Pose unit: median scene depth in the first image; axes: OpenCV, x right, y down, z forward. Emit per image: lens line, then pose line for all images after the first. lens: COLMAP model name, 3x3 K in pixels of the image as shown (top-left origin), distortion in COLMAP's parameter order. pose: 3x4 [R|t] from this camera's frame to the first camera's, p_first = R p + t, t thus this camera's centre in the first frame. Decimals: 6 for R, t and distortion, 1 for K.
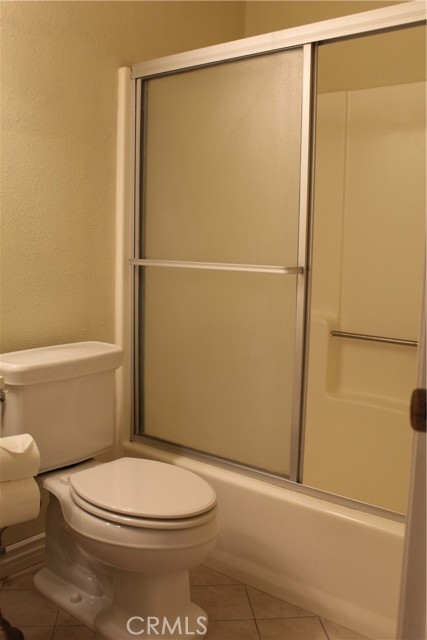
lens RADIAL K [[615.6, 0, 213.5], [0, 615.6, 320.0], [0, 0, 1]] dist [-0.147411, 0.172560]
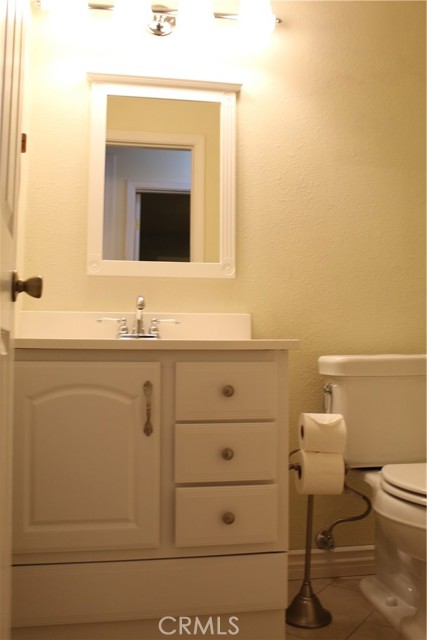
lens RADIAL K [[615.6, 0, 213.5], [0, 615.6, 320.0], [0, 0, 1]] dist [-0.147411, 0.172560]
pose [[0.755662, -0.059849, -0.652221, 0.213349], [-0.060557, 0.985167, -0.160561, 0.185508], [0.652156, 0.160826, 0.740829, 0.017041]]
